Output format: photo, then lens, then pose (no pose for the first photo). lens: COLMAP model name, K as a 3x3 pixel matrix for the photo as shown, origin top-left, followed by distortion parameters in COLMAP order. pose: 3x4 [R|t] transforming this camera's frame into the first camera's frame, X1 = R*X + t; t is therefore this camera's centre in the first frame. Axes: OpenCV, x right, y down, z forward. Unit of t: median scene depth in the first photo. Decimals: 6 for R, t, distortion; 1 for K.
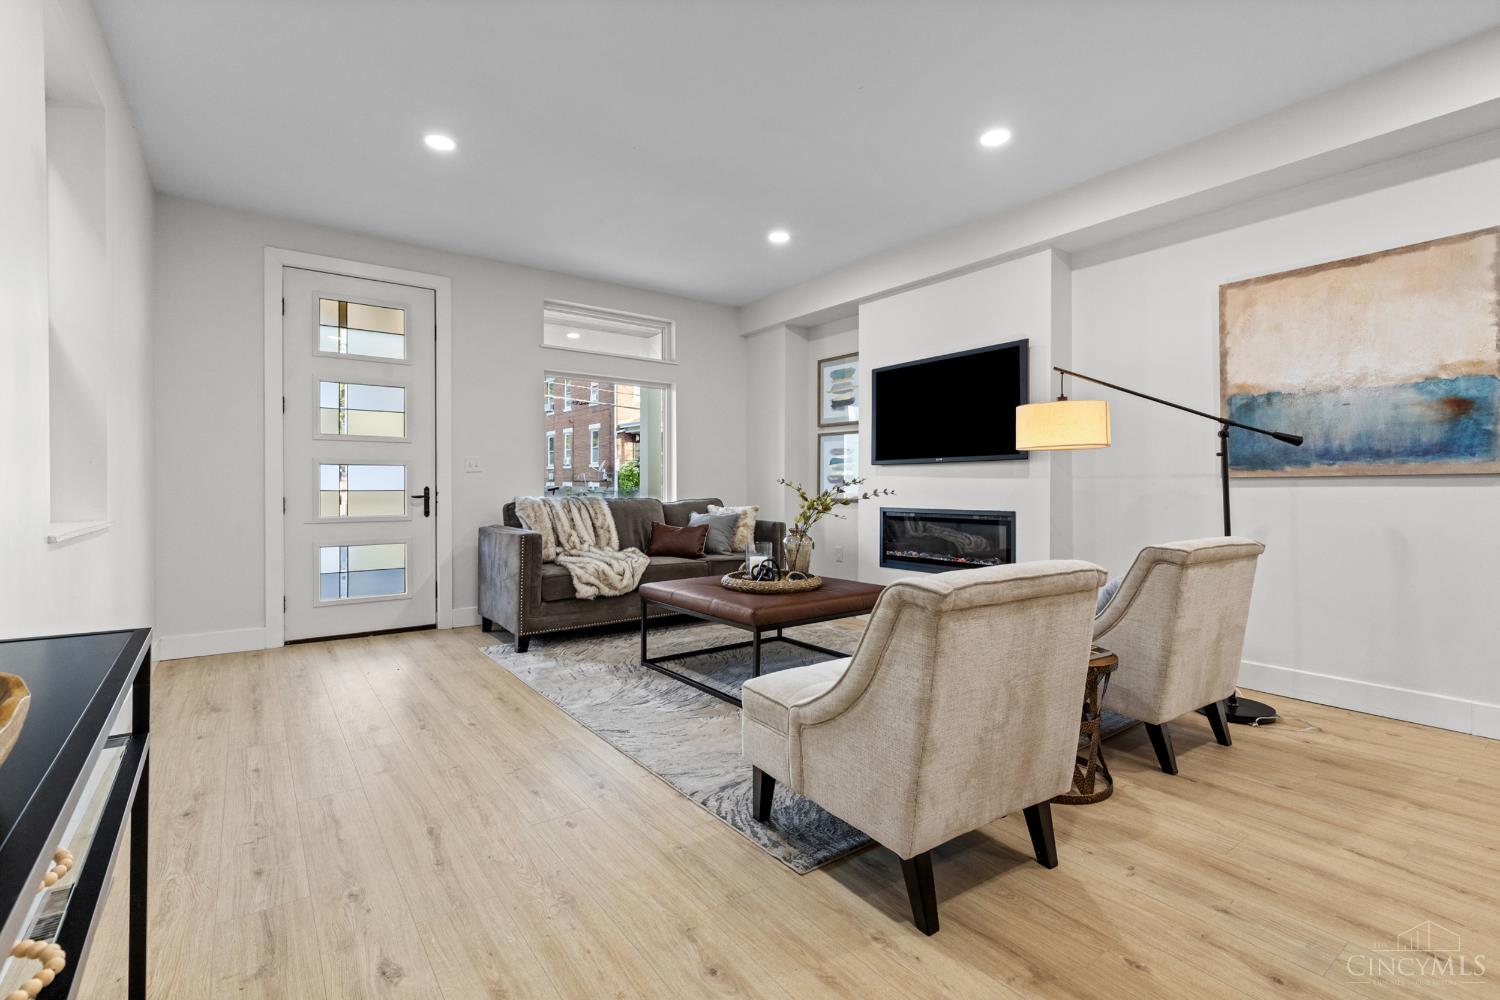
lens RADIAL K [[679.4, 0, 737.7], [0, 679.4, 490.6], [0, 0, 1]] dist [0.003124, -0.001126]
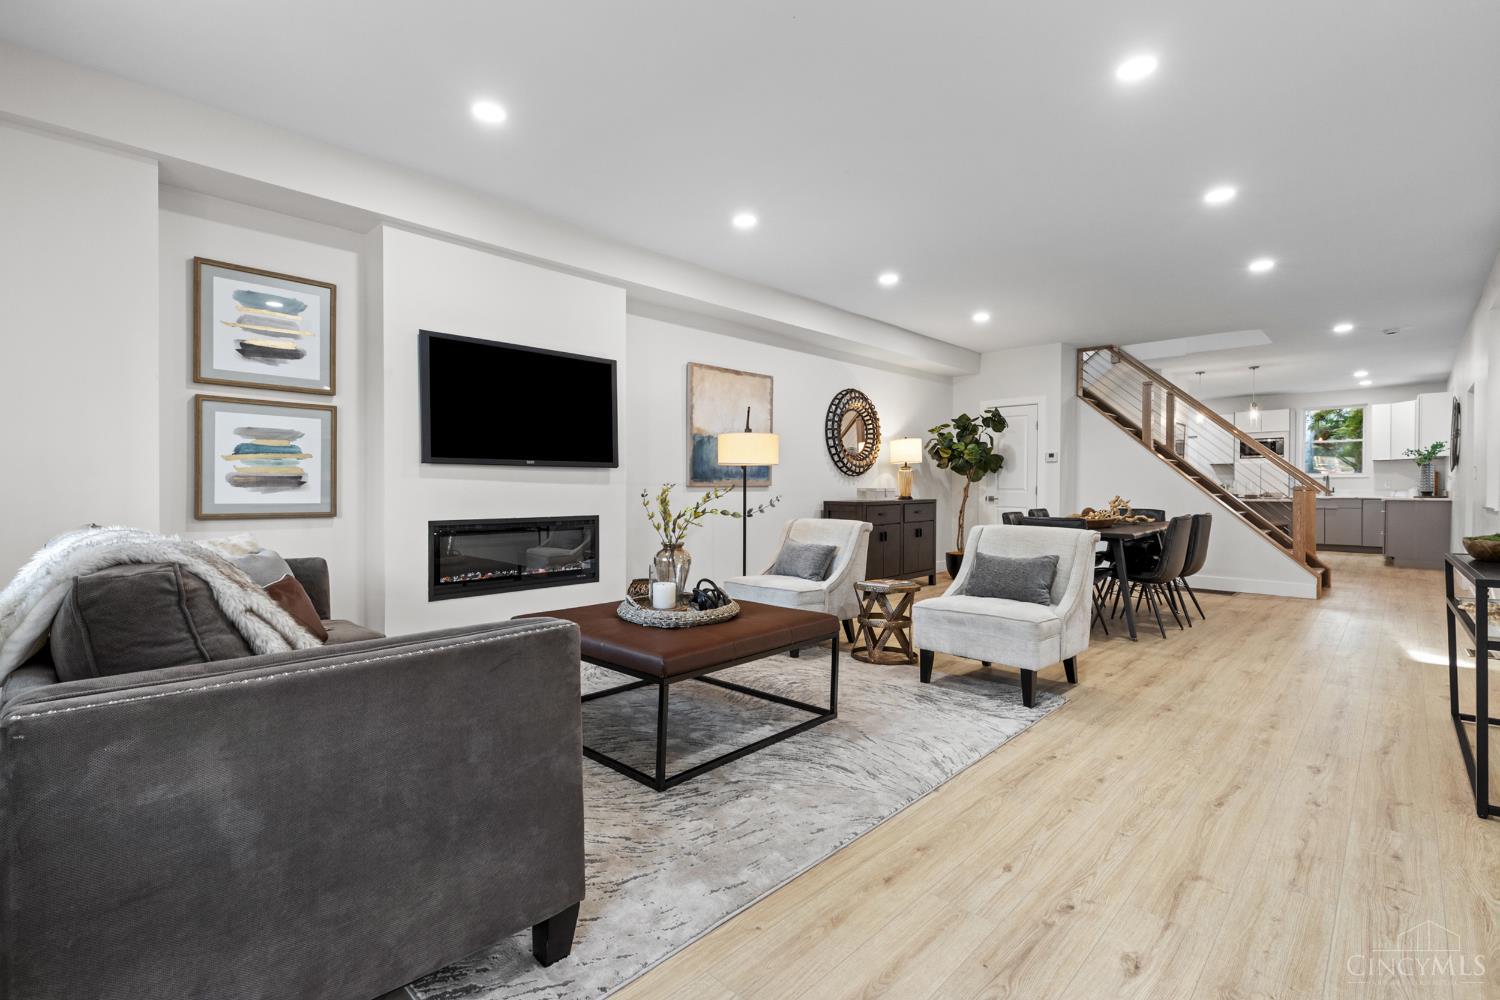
lens RADIAL K [[679.4, 0, 737.7], [0, 679.4, 496.7], [0, 0, 1]] dist [0.003124, -0.001126]
pose [[-0.172397, -0.008172, 0.984994, -0.846895], [0.006817, 0.999932, 0.009489, -0.009874], [-0.985004, 0.008351, -0.172329, 1.182775]]
